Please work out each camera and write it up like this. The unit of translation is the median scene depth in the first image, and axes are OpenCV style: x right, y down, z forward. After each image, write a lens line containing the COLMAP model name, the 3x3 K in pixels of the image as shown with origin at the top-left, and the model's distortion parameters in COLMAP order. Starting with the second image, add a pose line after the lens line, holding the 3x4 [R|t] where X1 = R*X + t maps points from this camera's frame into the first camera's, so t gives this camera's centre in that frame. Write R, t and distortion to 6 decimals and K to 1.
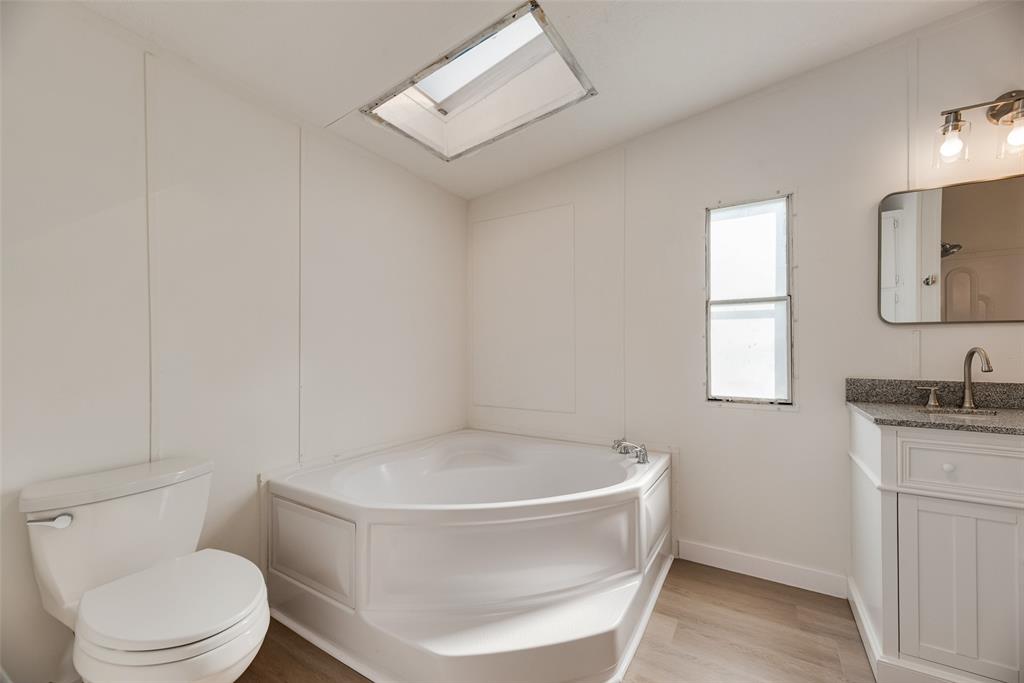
lens RADIAL K [[414.7, 0, 511.4], [0, 414.7, 344.7], [0, 0, 1]] dist [0.003535, -0.000264]
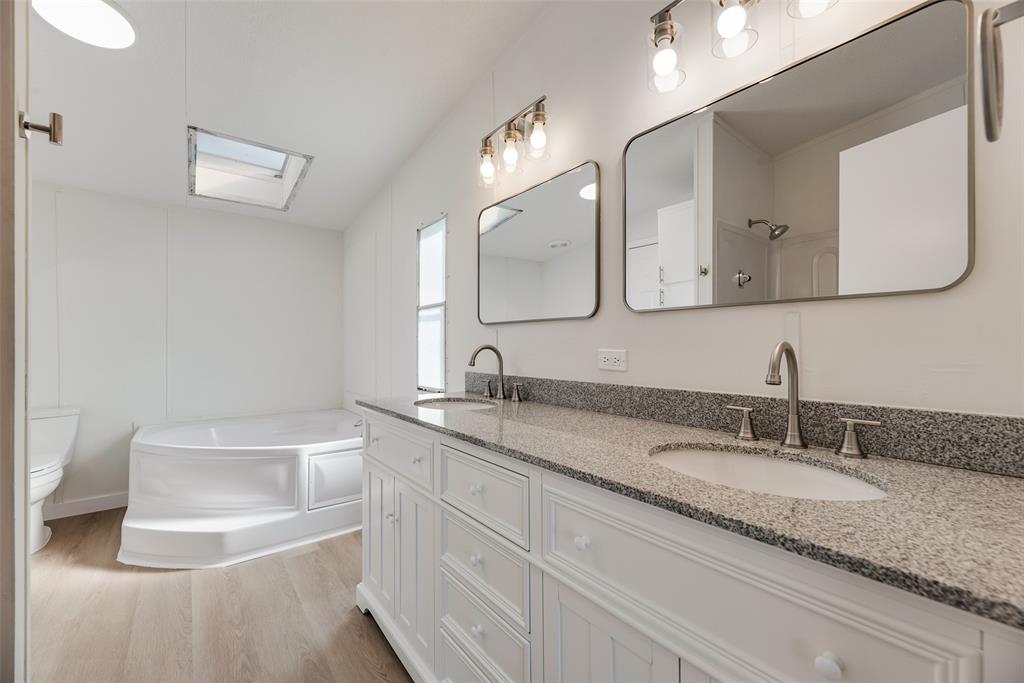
lens RADIAL K [[414.7, 0, 510.4], [0, 414.7, 344.9], [0, 0, 1]] dist [0.003535, -0.000264]
pose [[0.938658, -0.015508, -0.344501, 1.232705], [0.021275, 0.999690, 0.012967, -0.005595], [0.344193, -0.019501, 0.938696, -0.046325]]
